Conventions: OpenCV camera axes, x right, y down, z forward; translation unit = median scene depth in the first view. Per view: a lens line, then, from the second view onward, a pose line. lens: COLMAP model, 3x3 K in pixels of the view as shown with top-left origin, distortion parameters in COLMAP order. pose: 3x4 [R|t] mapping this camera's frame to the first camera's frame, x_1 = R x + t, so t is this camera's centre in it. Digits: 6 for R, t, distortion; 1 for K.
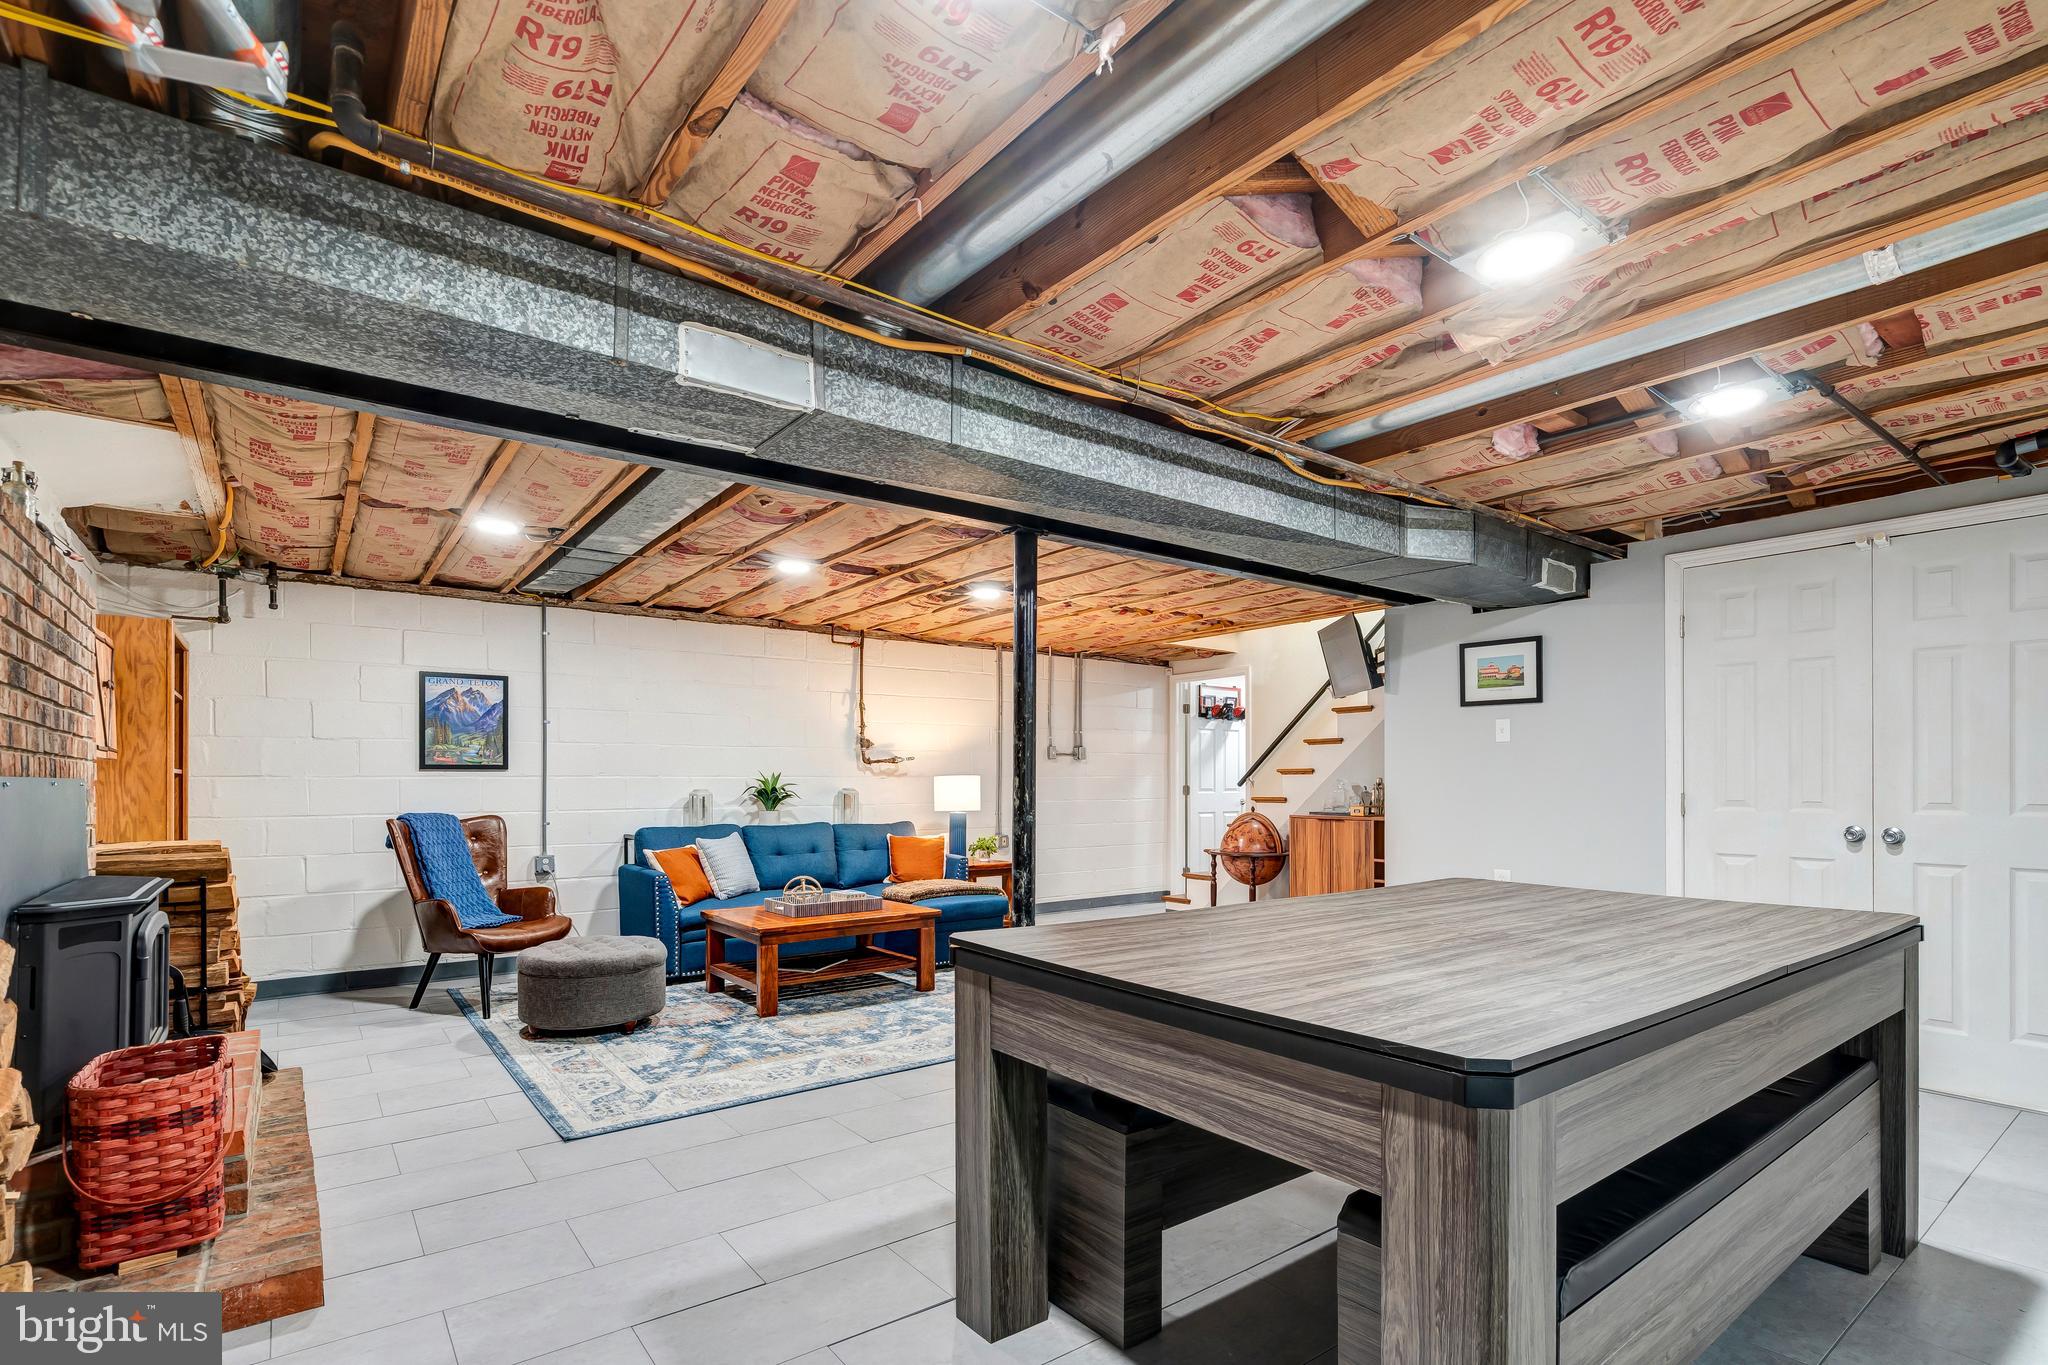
lens RADIAL K [[964.5, 0, 1005.9], [0, 964.5, 773.3], [0, 0, 1]] dist [-0.001165, 0.000081]
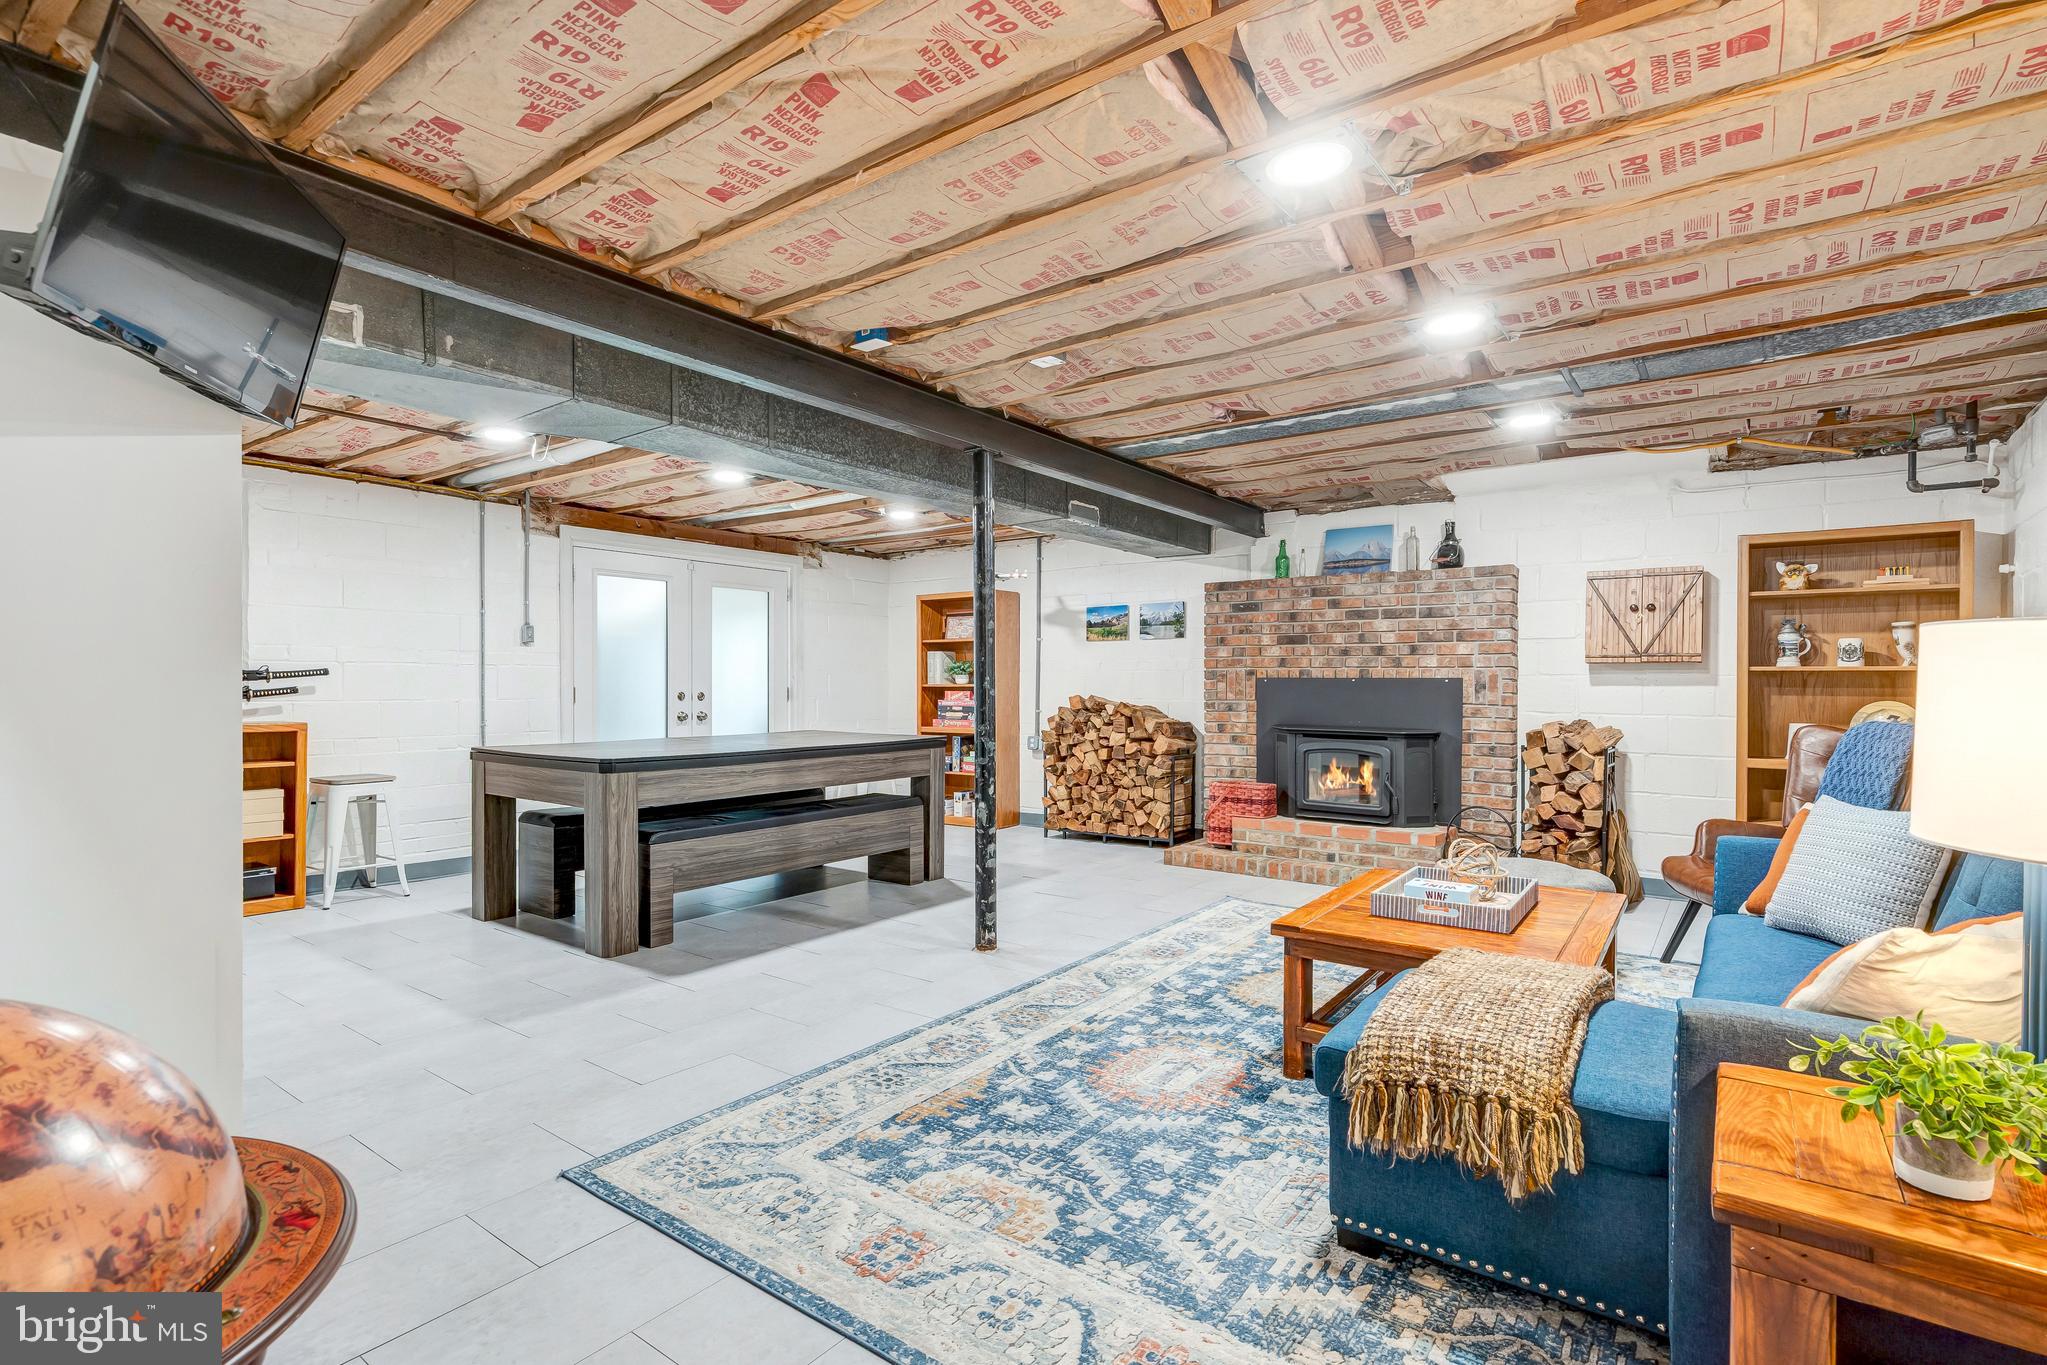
lens RADIAL K [[982.6, 0, 1023.5], [0, 982.6, 682.5], [0, 0, 1]] dist [-0.001775, 0.000240]
pose [[-0.955762, -0.001422, -0.294136, 0.212989], [0.001161, 0.999962, -0.008607, 0.016810], [0.294137, -0.008567, -0.955725, 1.448194]]
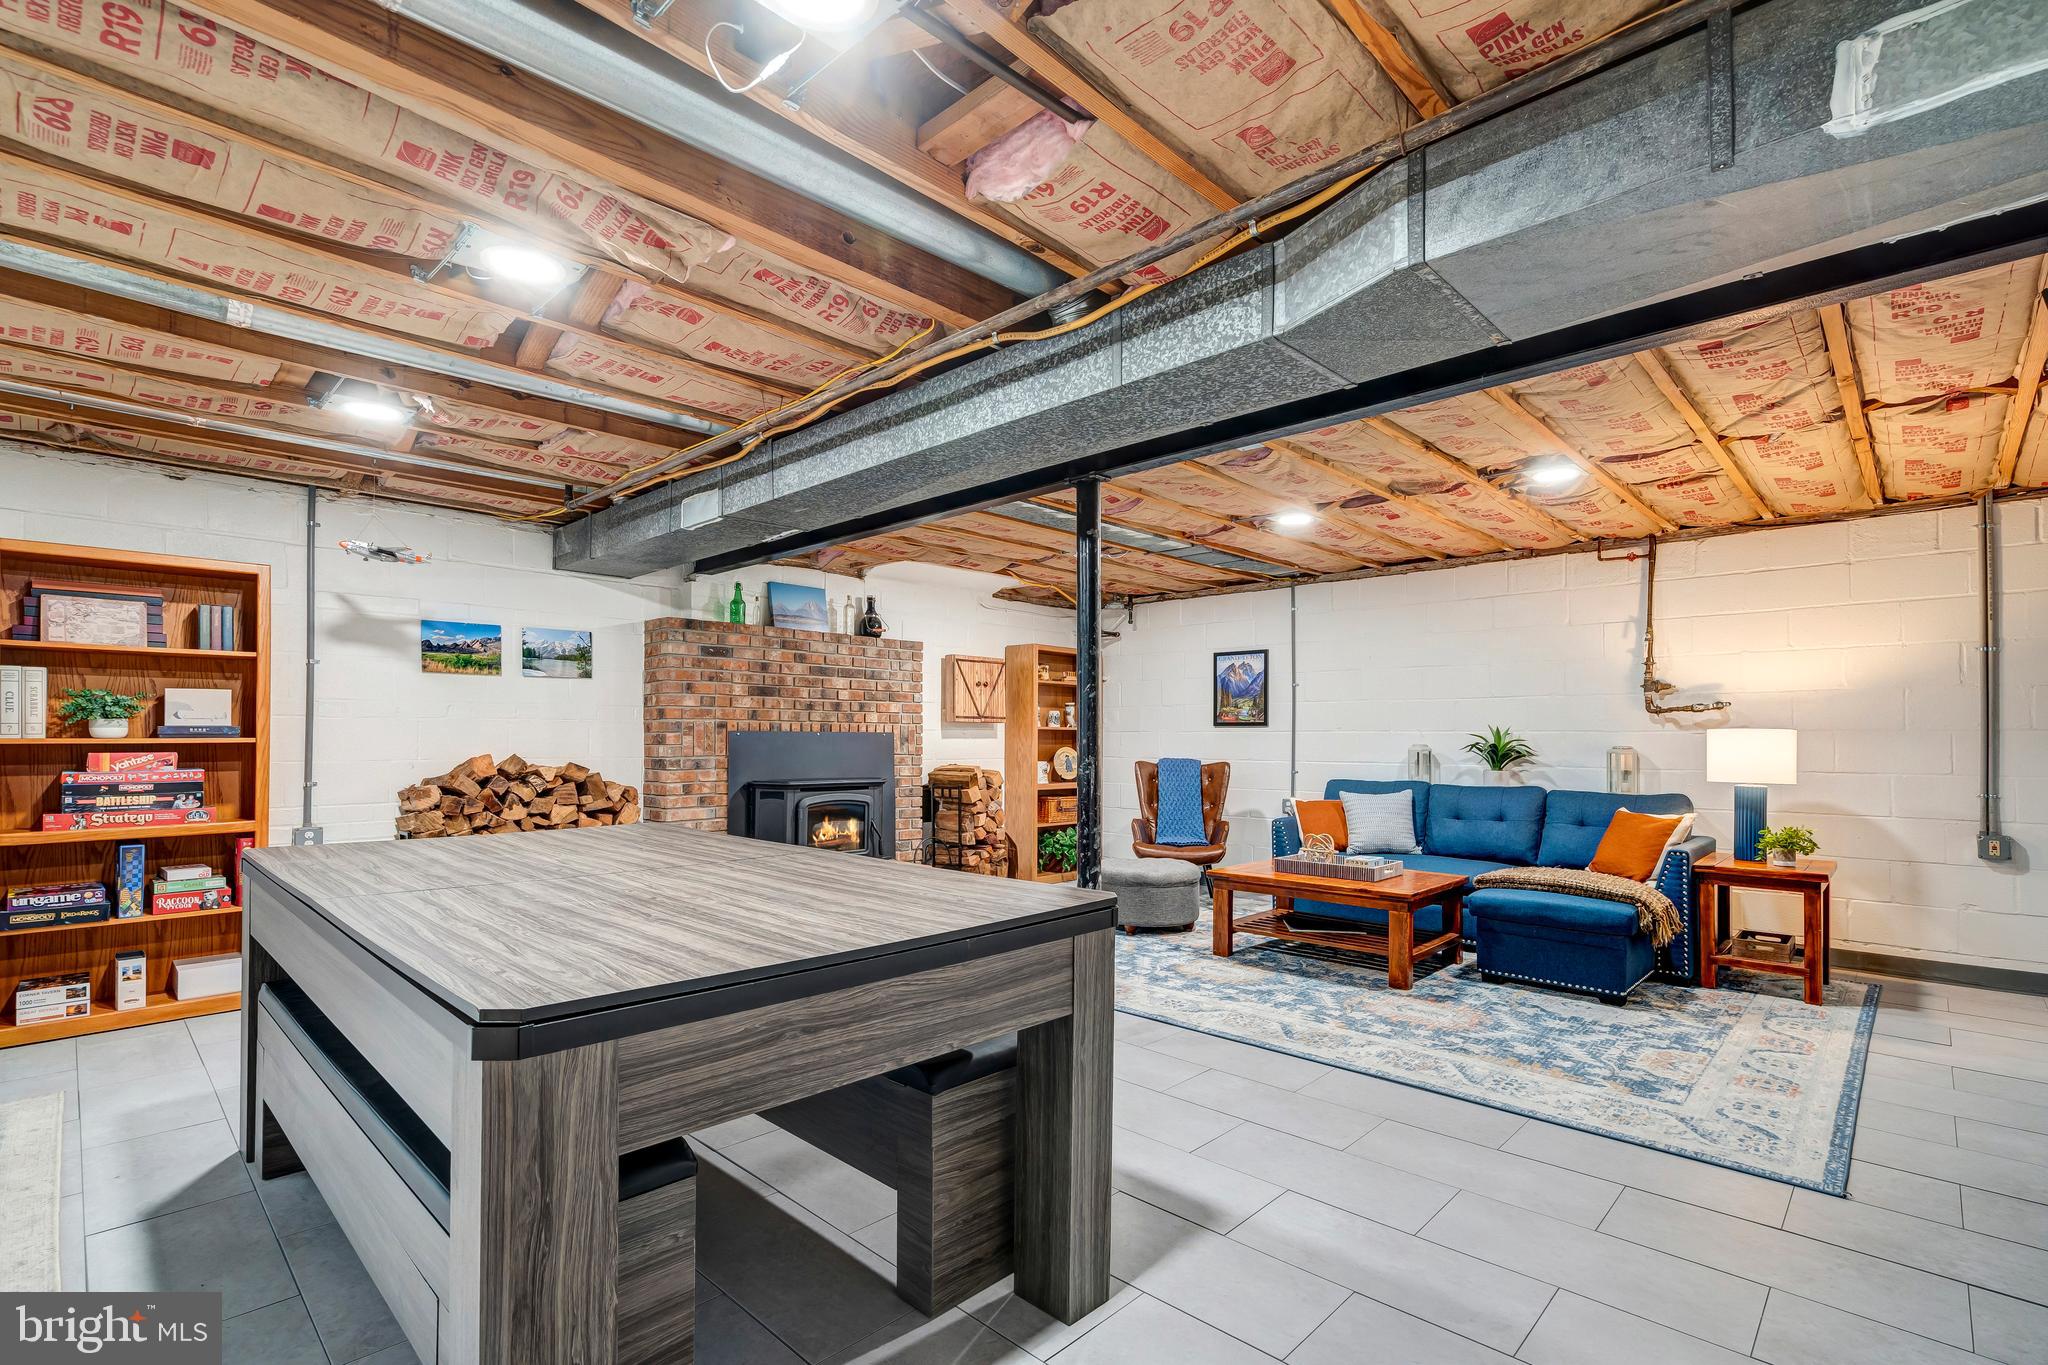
lens RADIAL K [[929.0, 0, 1013.0], [0, 929.0, 719.7], [0, 0, 1]] dist [-0.001419, 0.000723]
pose [[0.156560, -0.014515, -0.987562, 0.648719], [0.003283, 0.999894, -0.014176, 0.004364], [0.987663, -0.001022, 0.156591, 0.538920]]
